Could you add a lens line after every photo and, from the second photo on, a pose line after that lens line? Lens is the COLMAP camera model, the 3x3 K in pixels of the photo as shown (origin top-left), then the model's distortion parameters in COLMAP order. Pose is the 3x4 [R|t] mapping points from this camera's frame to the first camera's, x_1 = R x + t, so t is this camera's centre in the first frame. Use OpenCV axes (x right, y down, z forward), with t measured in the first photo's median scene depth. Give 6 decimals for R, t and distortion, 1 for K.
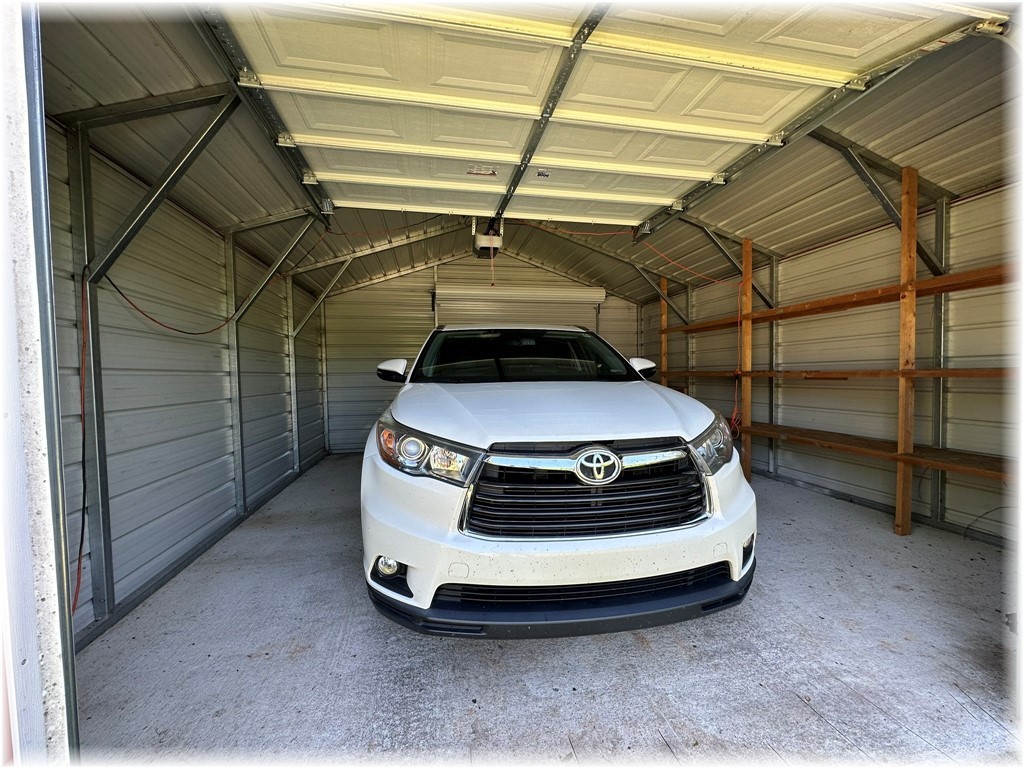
lens RADIAL K [[408.2, 0, 512.0], [0, 408.2, 384.0], [0, 0, 1]] dist [-0.001138, 0.000369]
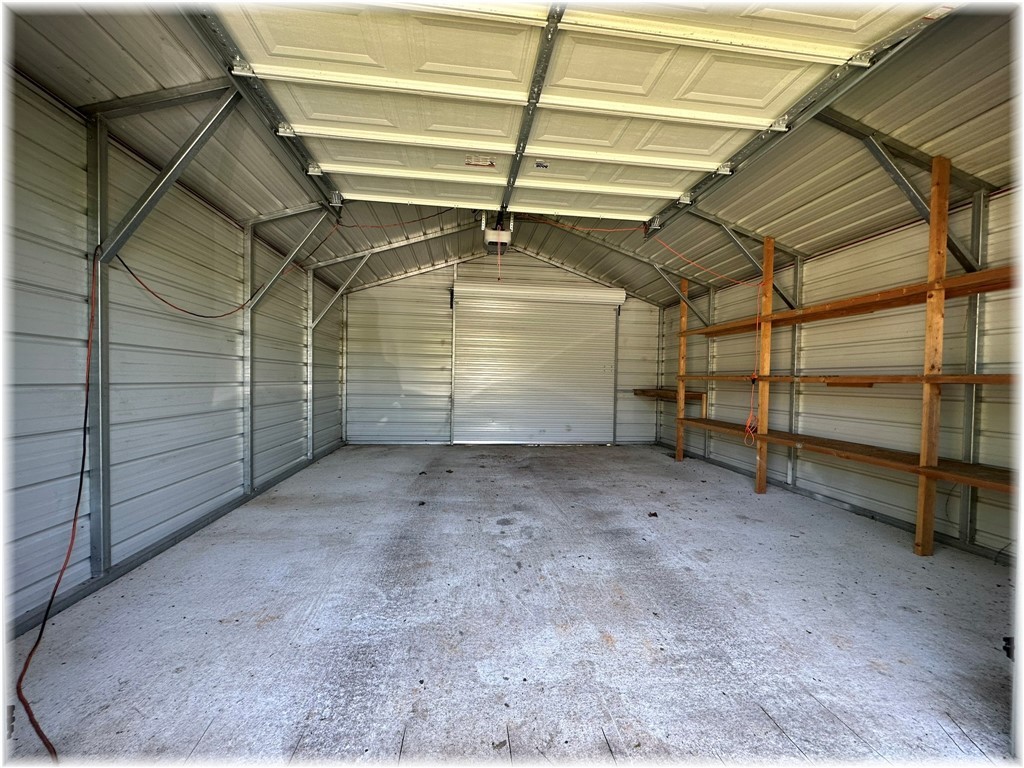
lens RADIAL K [[408.2, 0, 512.0], [0, 408.2, 384.0], [0, 0, 1]] dist [-0.001138, 0.000369]
pose [[0.996362, 0.036767, -0.076886, 0.111419], [-0.037675, 0.999236, -0.010392, 0.035476], [0.076446, 0.013251, 0.996986, 0.011720]]
